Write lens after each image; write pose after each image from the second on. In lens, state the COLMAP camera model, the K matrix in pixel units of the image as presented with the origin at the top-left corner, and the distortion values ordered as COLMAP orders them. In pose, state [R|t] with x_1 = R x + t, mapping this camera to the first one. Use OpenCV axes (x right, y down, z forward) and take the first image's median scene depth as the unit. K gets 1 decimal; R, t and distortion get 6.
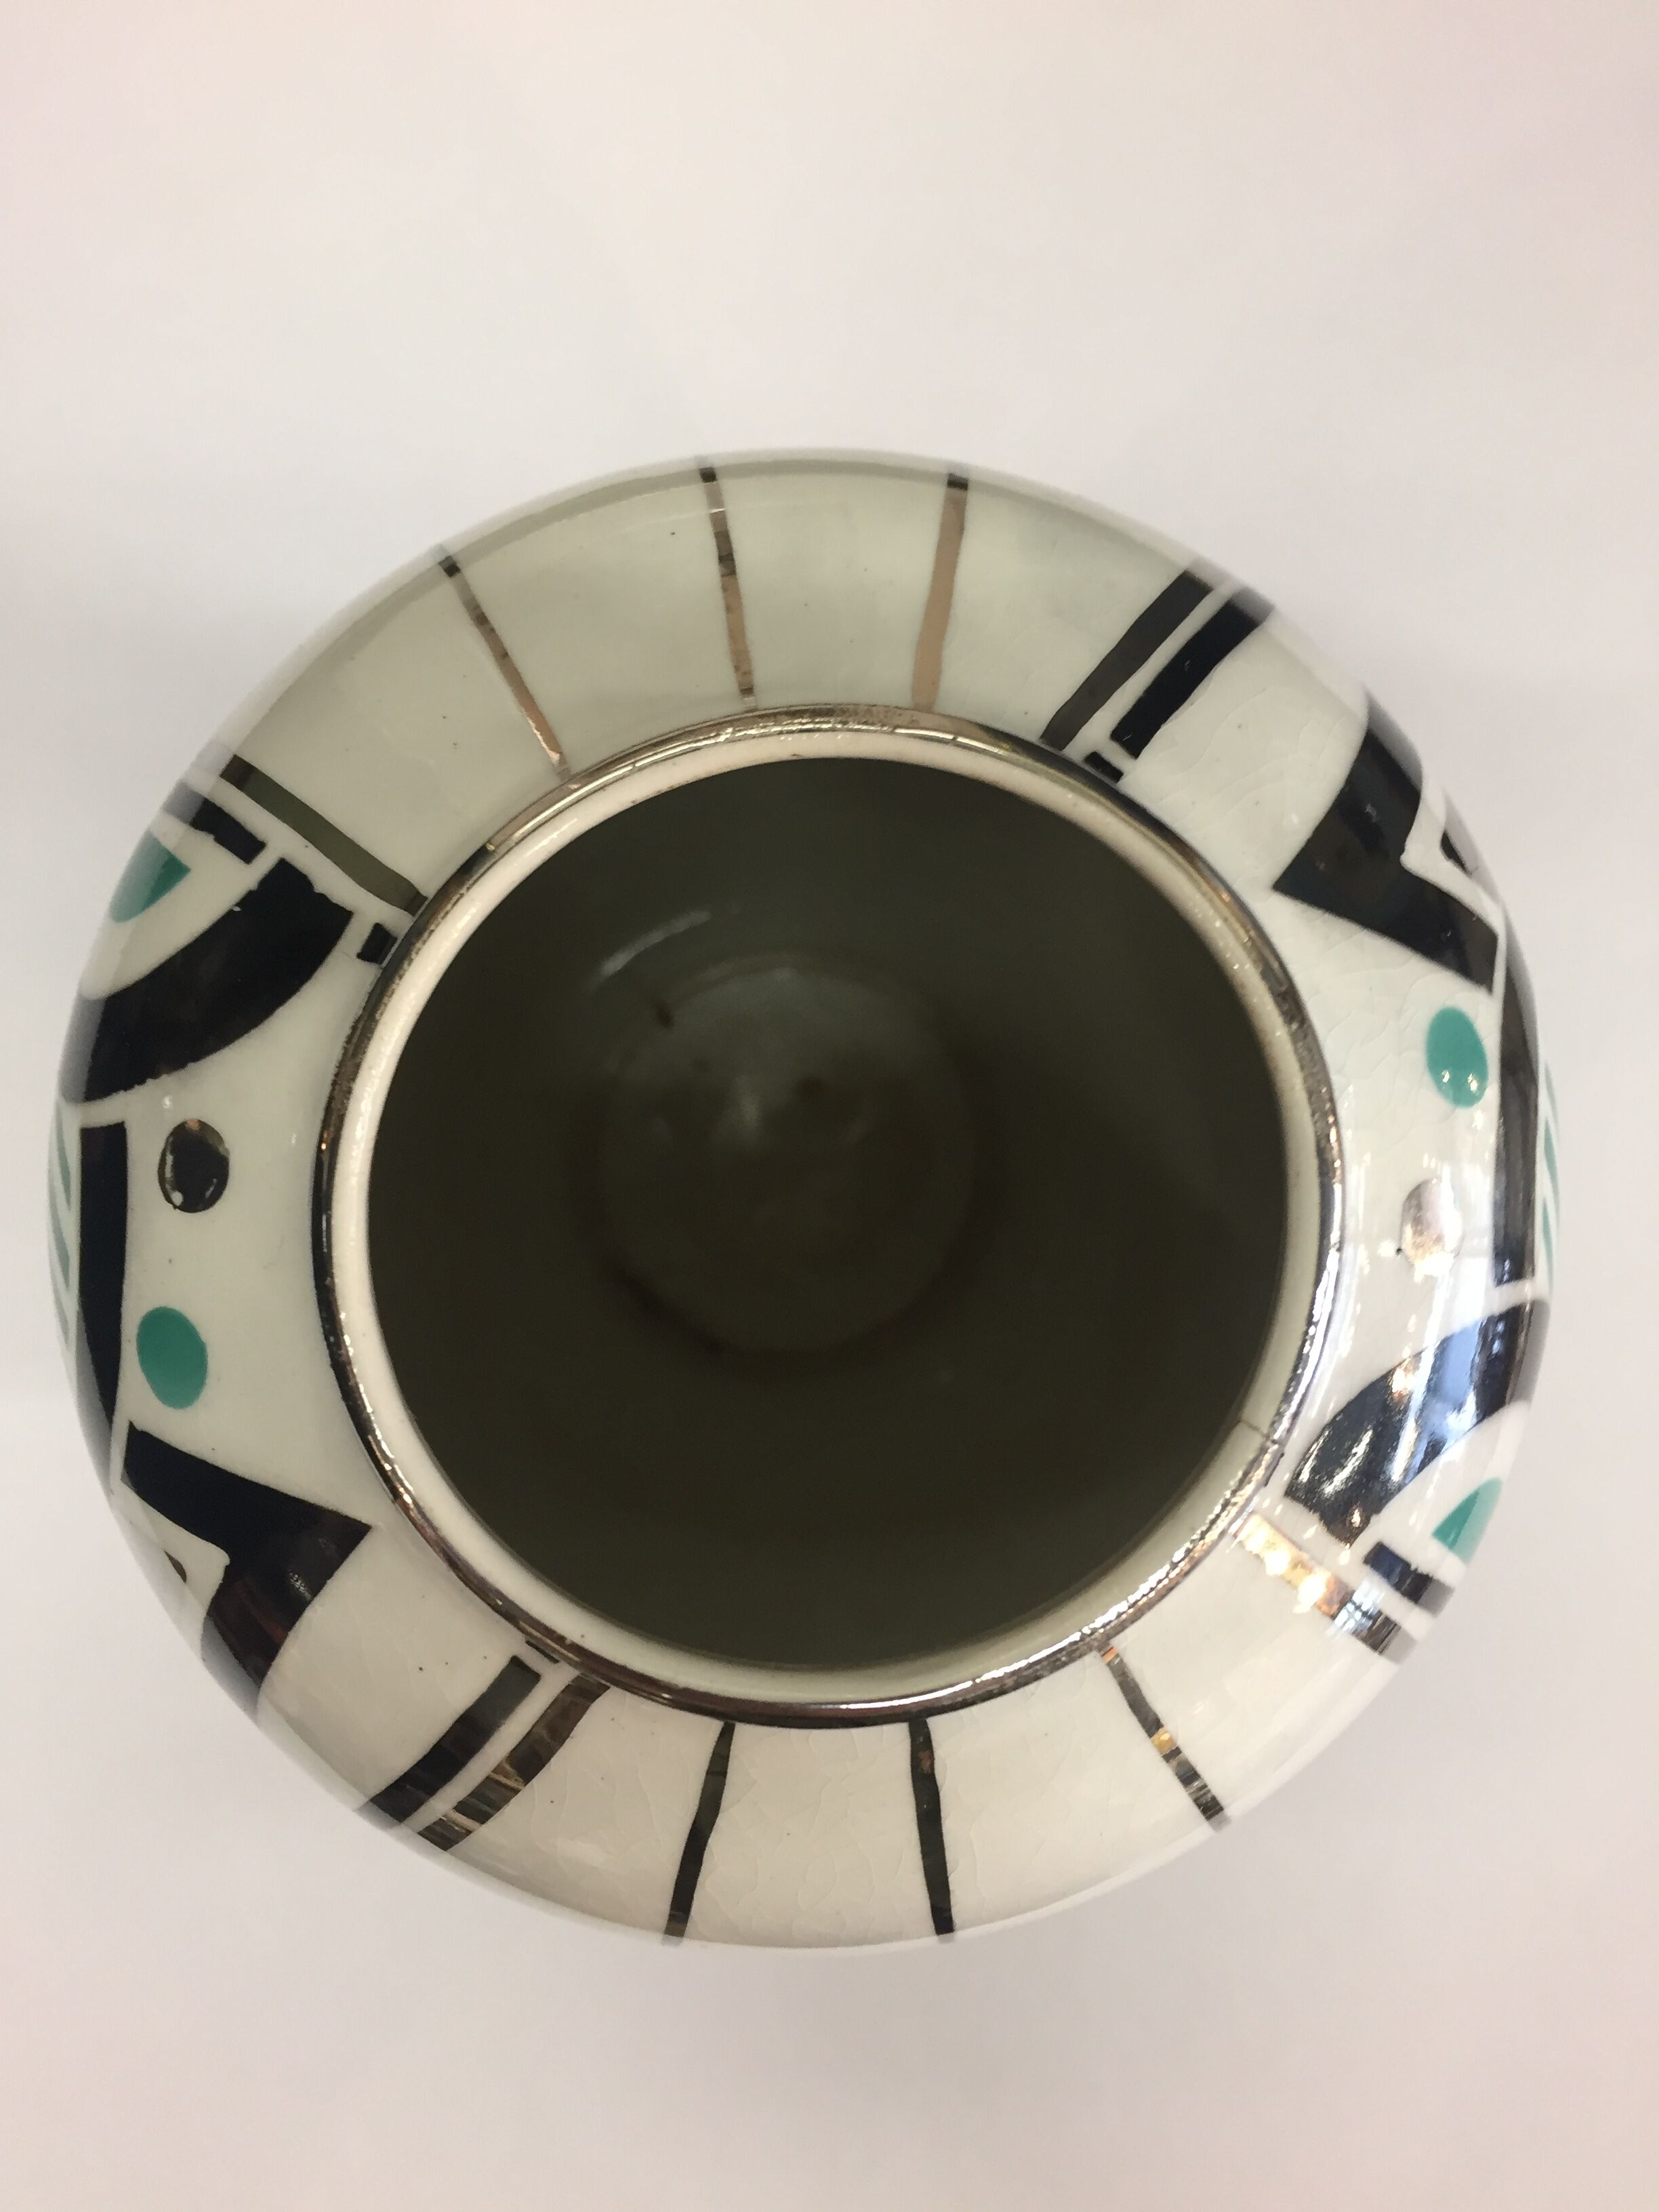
lens RADIAL K [[1912.2, 0, 824.6], [0, 1912.2, 1112.4], [0, 0, 1]] dist [0.071261, -0.062761]
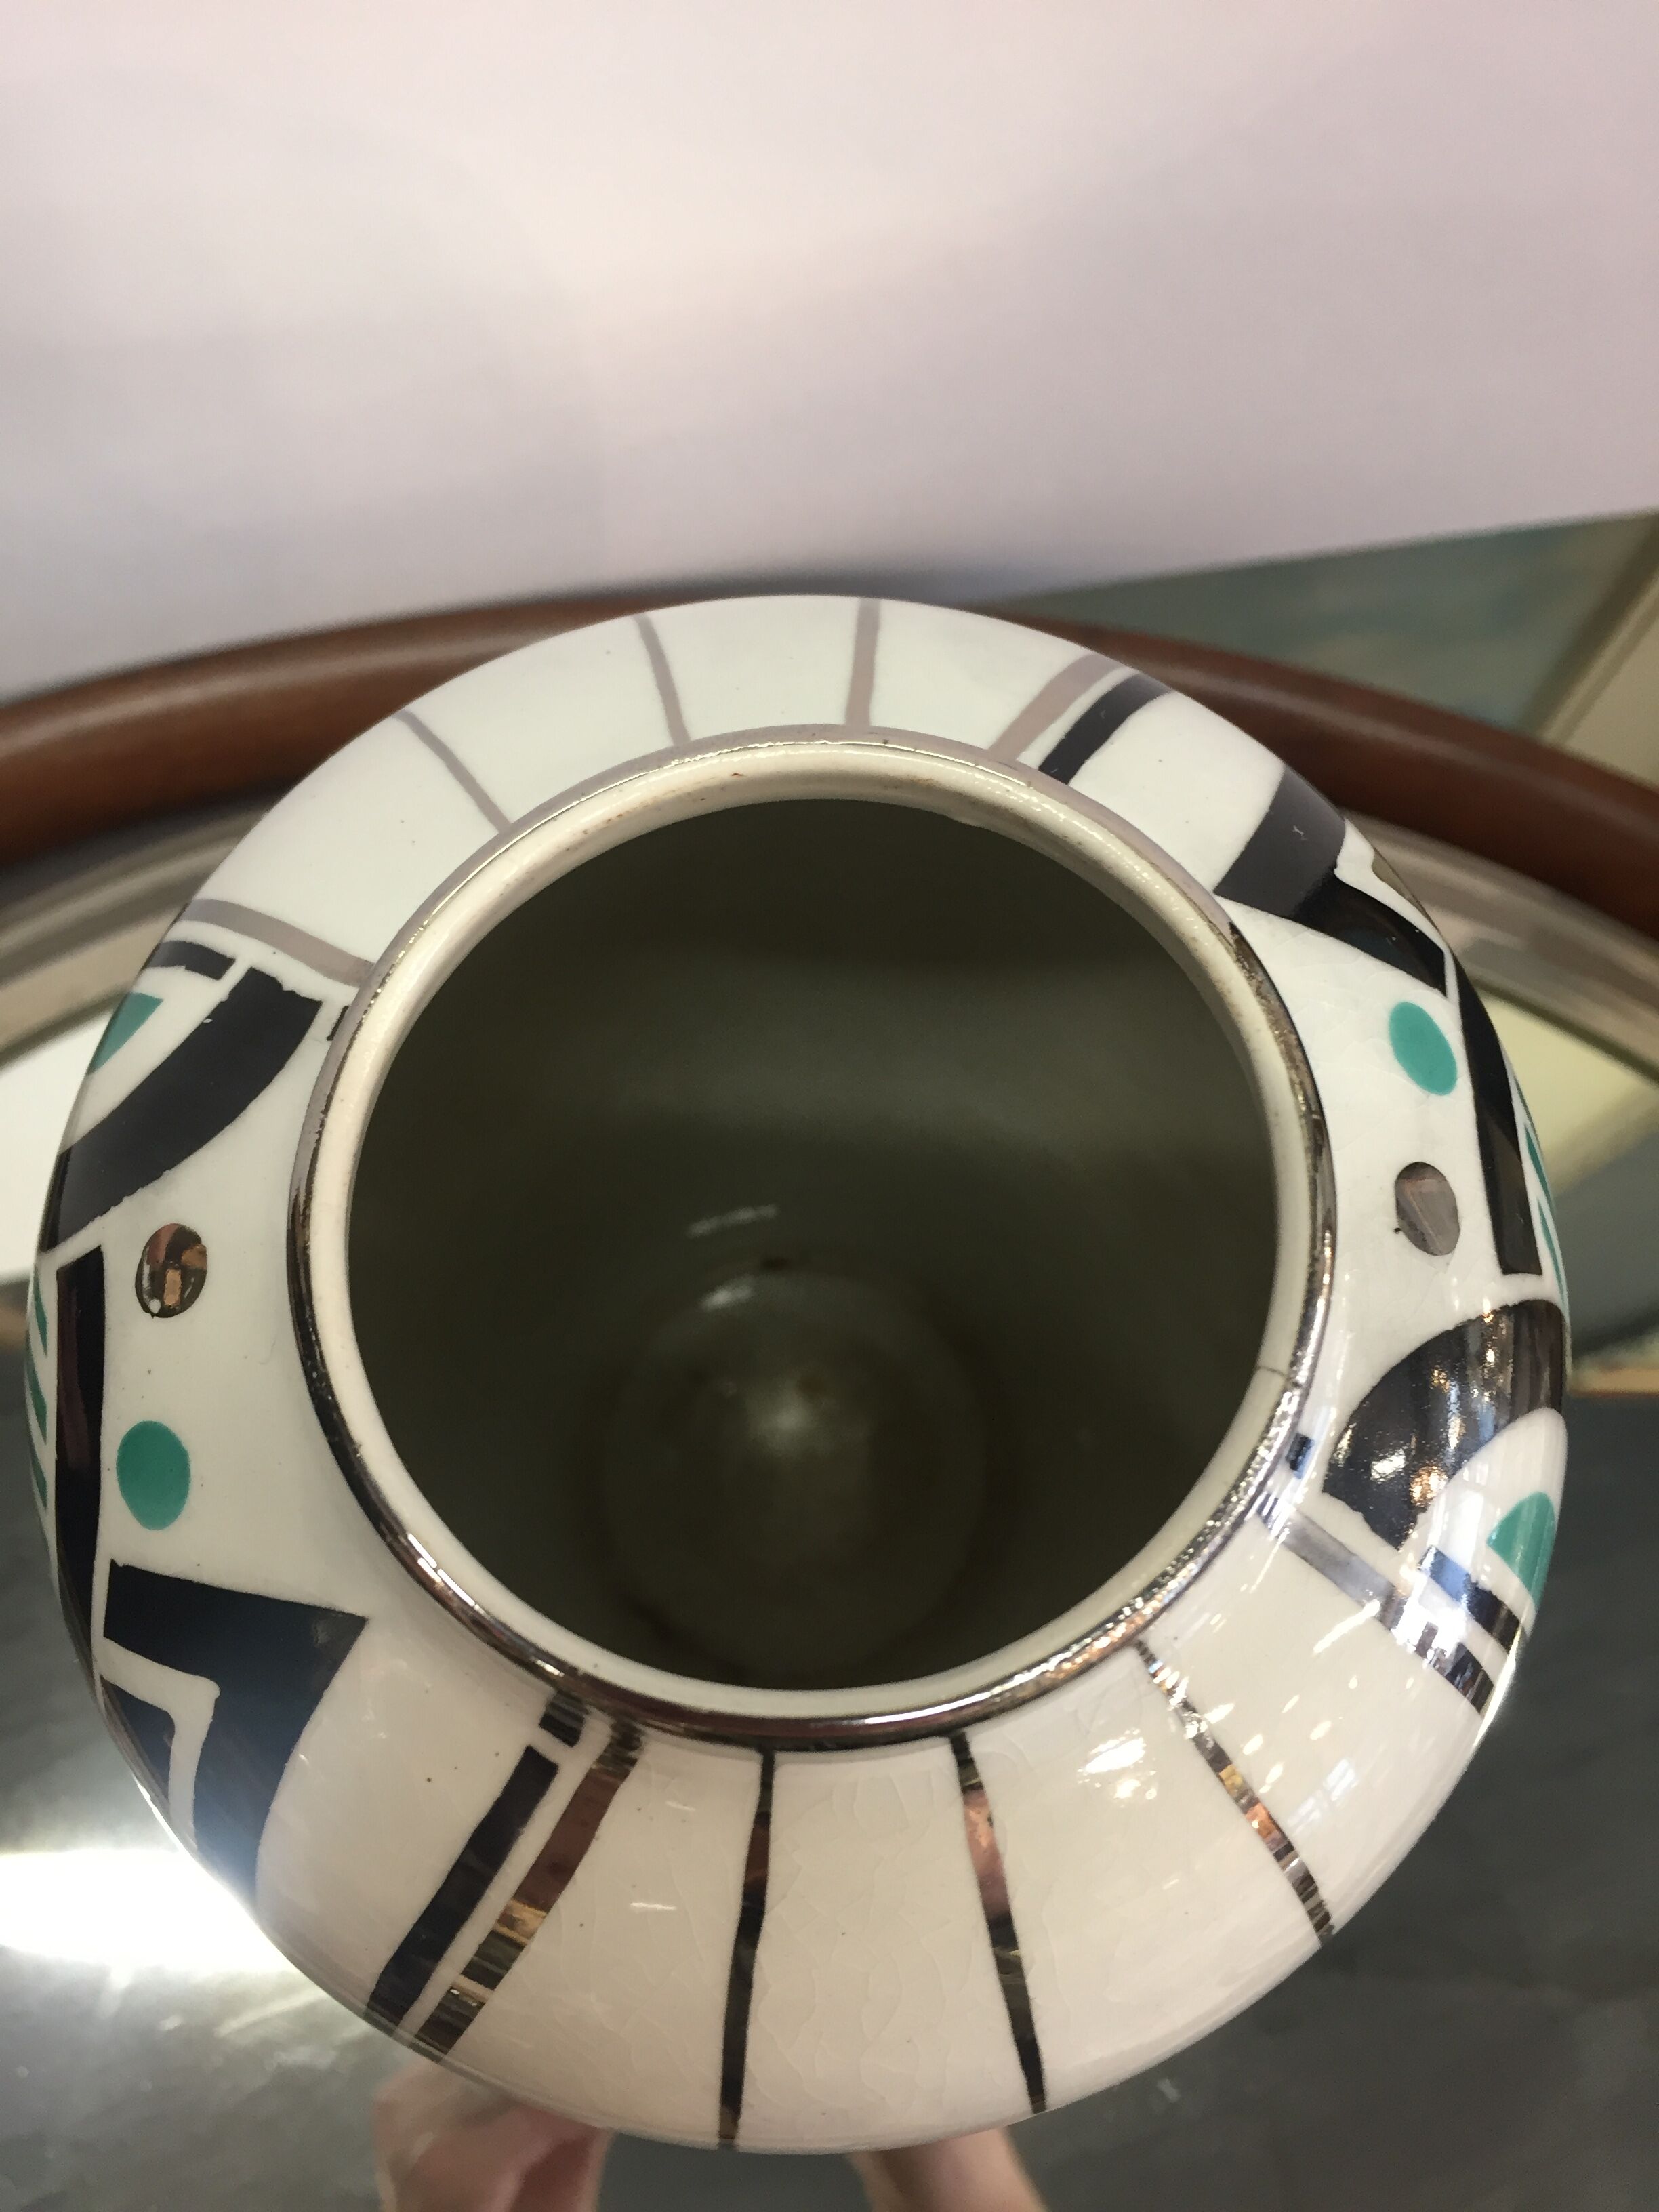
lens RADIAL K [[1912.2, 0, 833.2], [0, 1912.2, 1110.8], [0, 0, 1]] dist [0.071261, -0.062761]
pose [[0.994442, -0.104054, 0.016075, 0.001588], [0.104904, 0.966145, -0.235711, 0.215275], [0.008996, 0.236087, 0.971690, 0.026211]]
